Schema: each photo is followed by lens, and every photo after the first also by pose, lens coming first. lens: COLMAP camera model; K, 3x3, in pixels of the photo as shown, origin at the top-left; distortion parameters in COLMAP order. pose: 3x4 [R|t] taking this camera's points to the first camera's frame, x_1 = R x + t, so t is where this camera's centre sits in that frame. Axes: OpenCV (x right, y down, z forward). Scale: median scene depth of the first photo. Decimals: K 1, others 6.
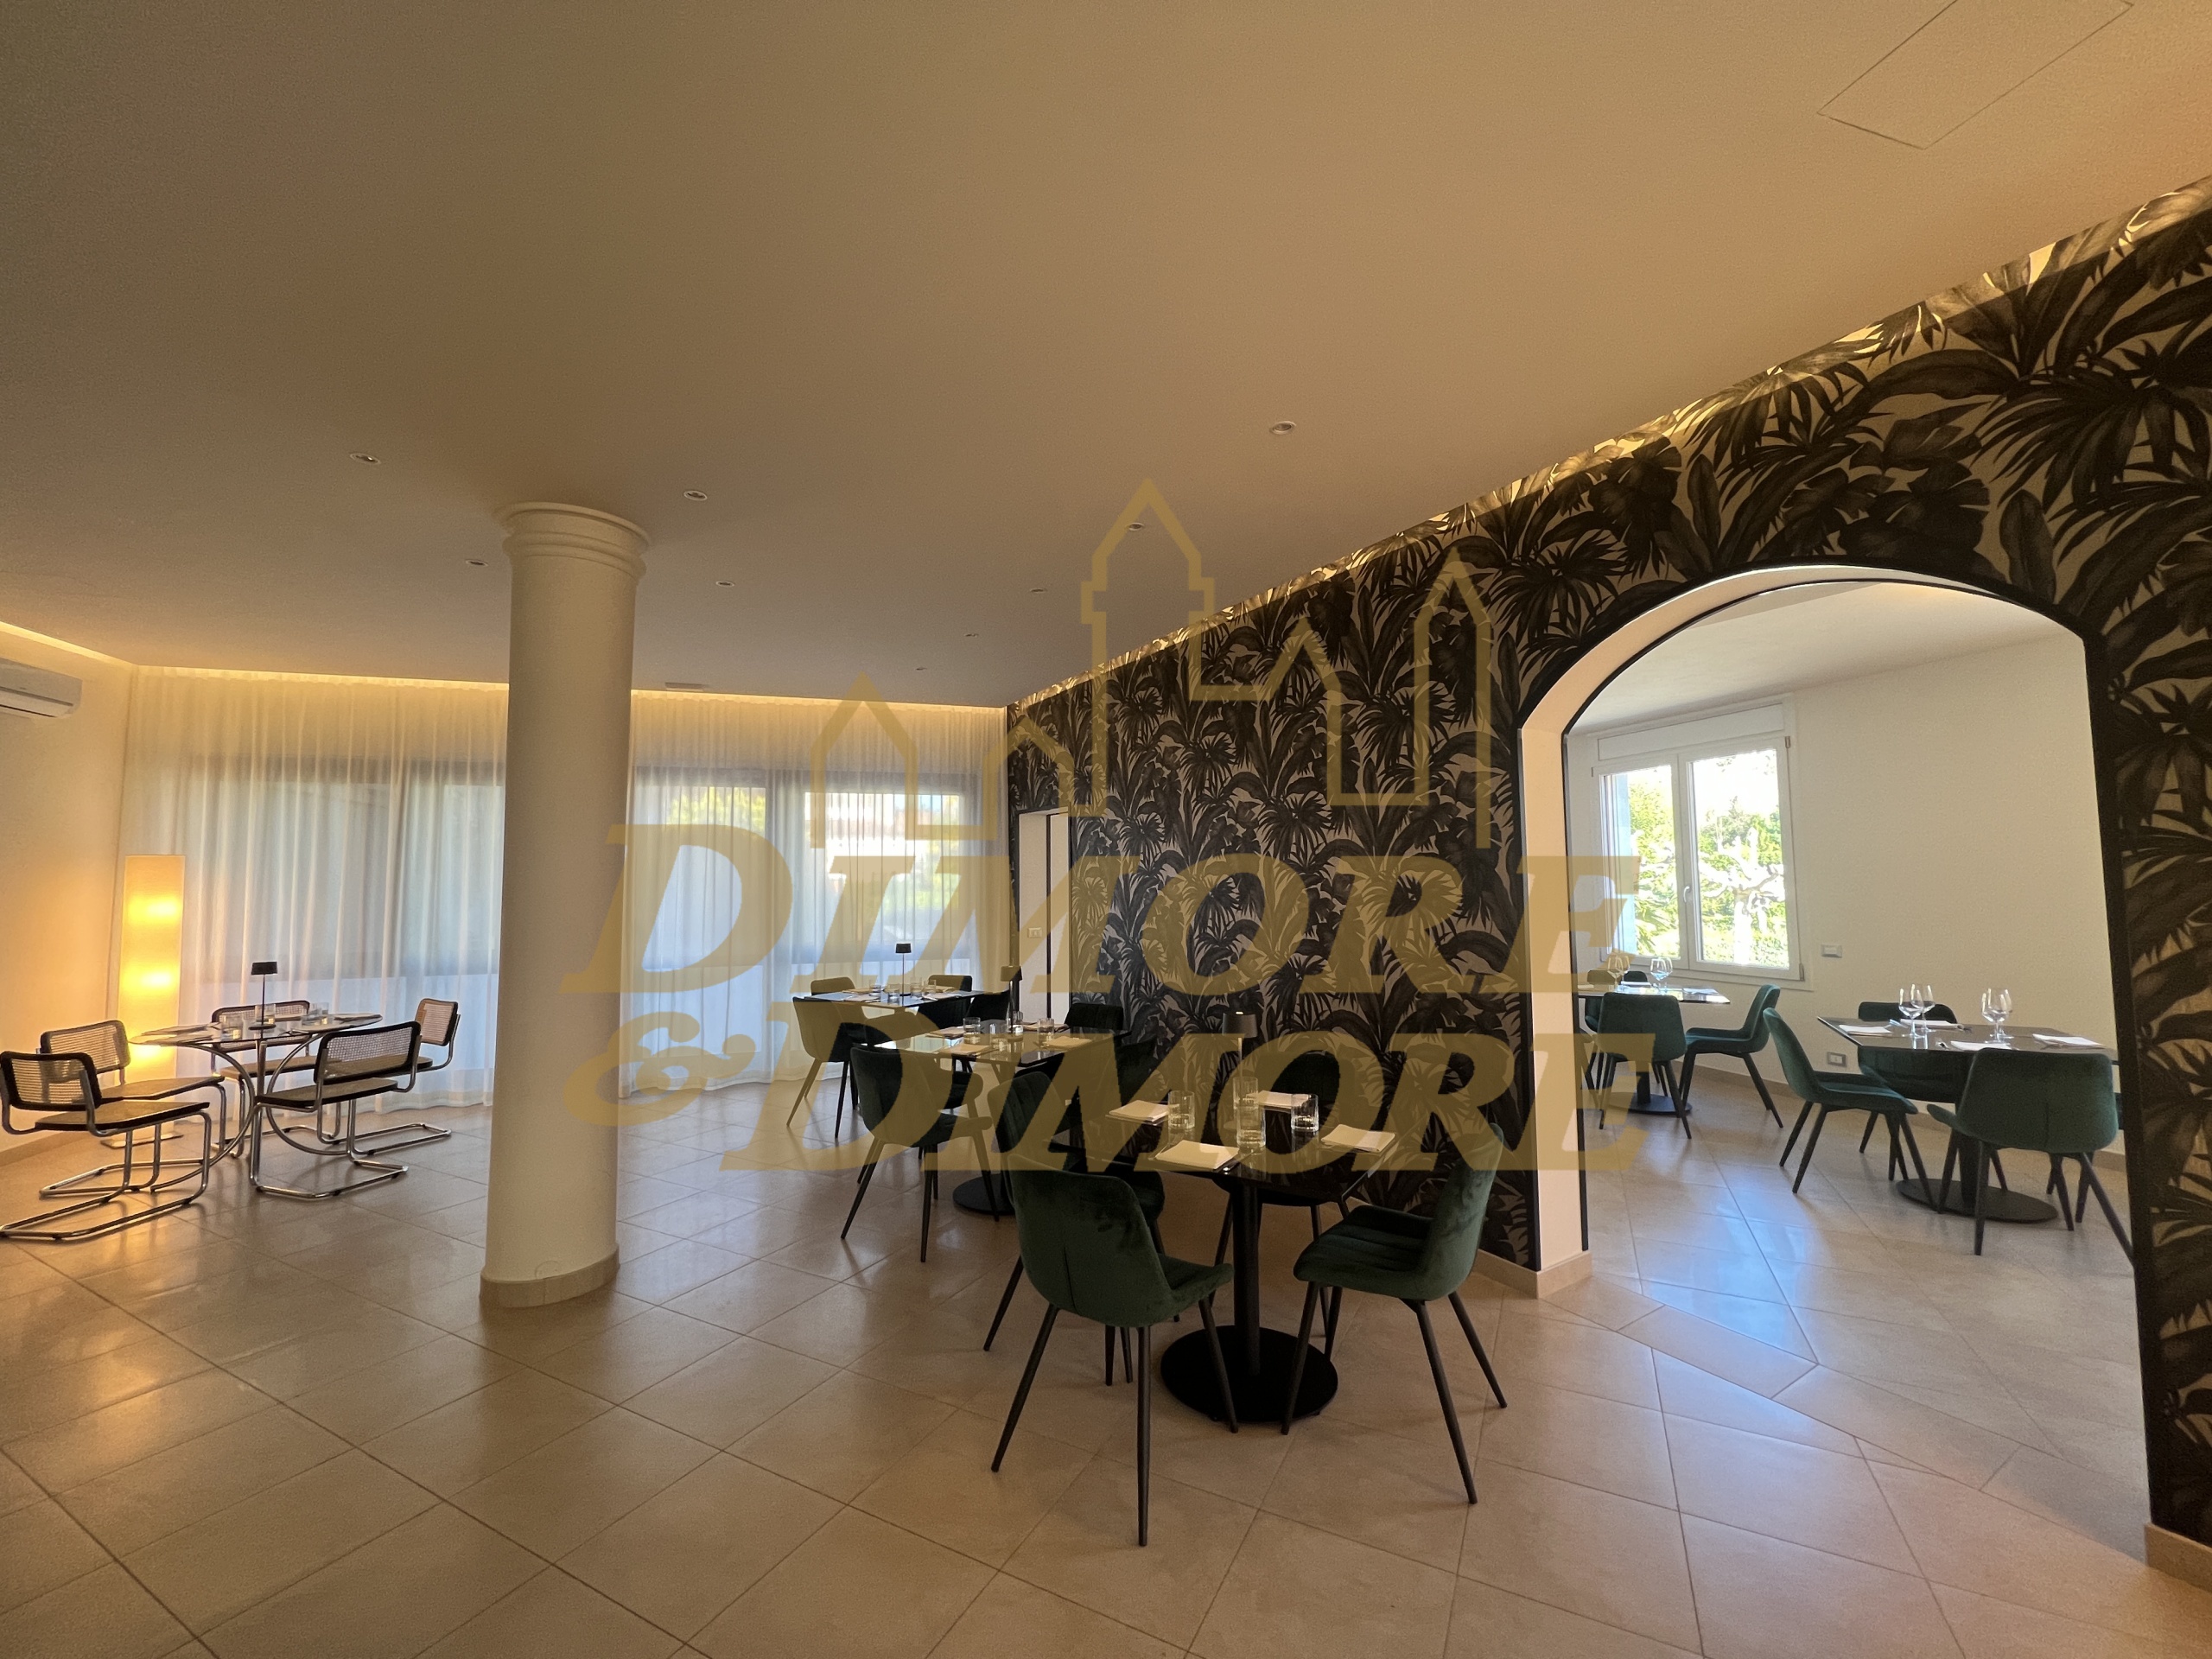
lens RADIAL K [[886.0, 0, 1098.3], [0, 886.0, 825.5], [0, 0, 1]] dist [-0.000417, 0.000055]
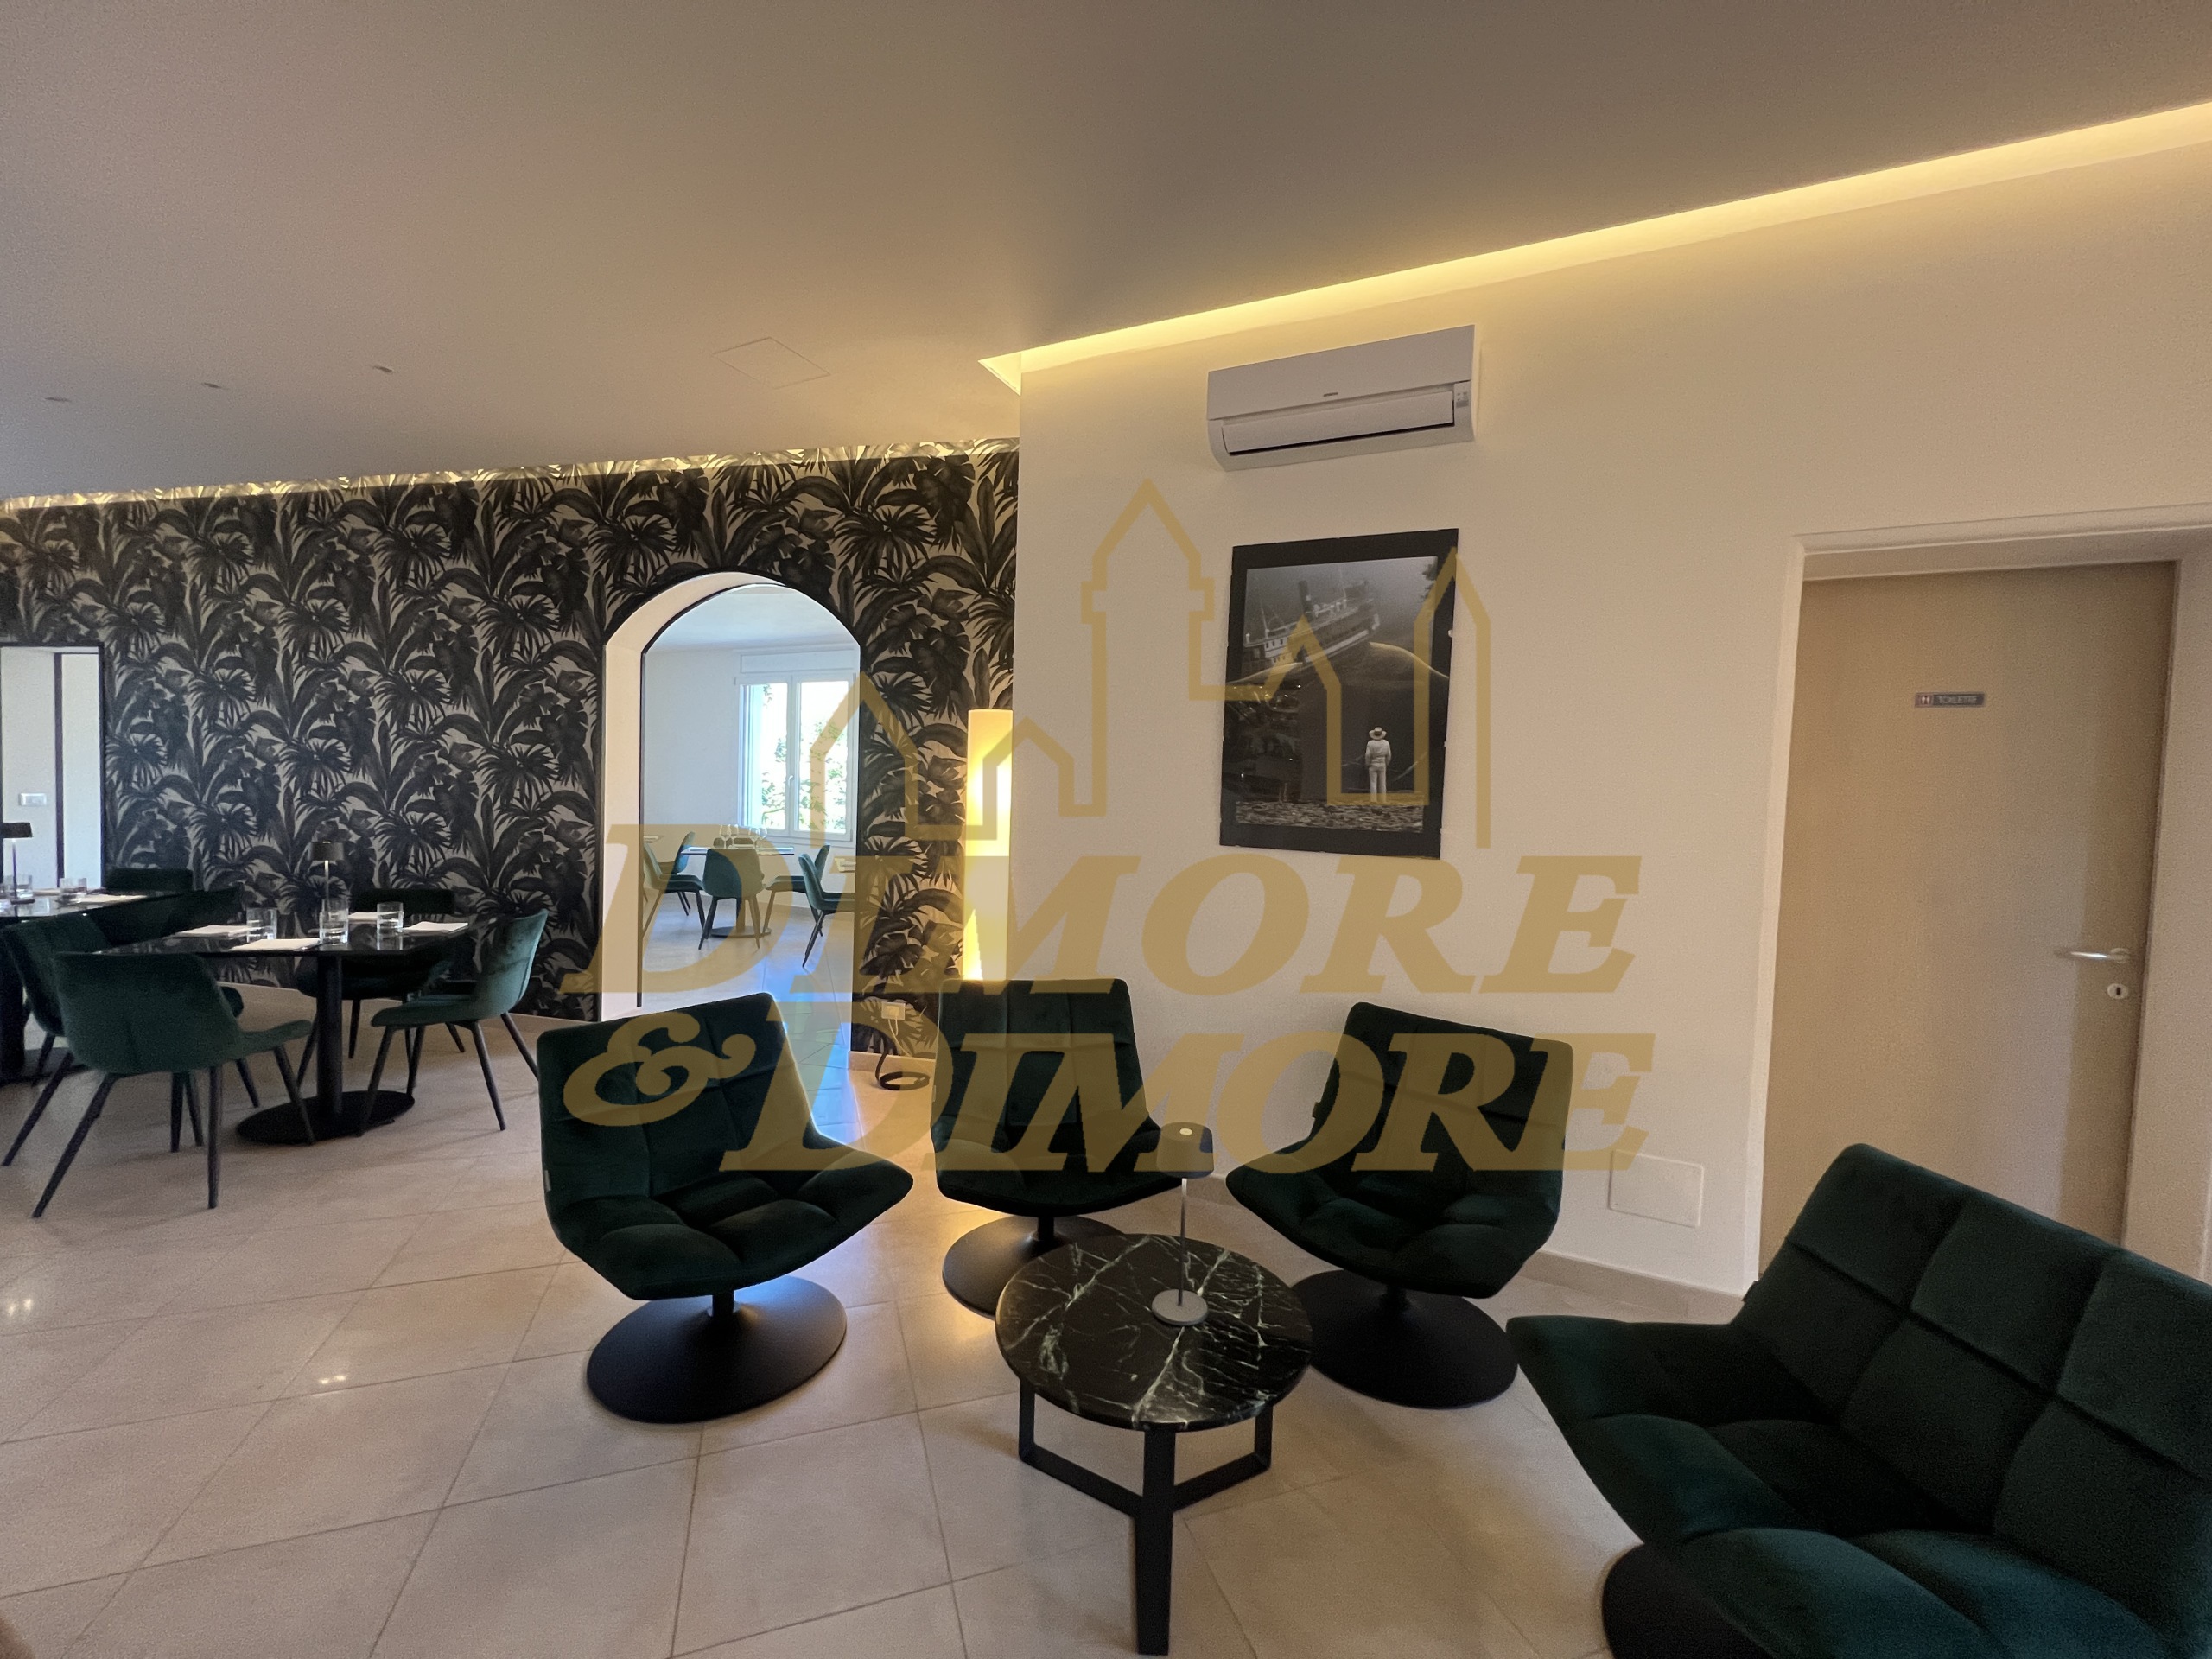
lens RADIAL K [[886.0, 0, 1099.5], [0, 886.0, 823.9], [0, 0, 1]] dist [-0.000417, 0.000055]
pose [[0.677130, 0.001008, 0.735863, -0.019579], [-0.086612, 0.993157, 0.078338, -0.006659], [-0.730749, -0.116780, 0.672583, -0.556943]]
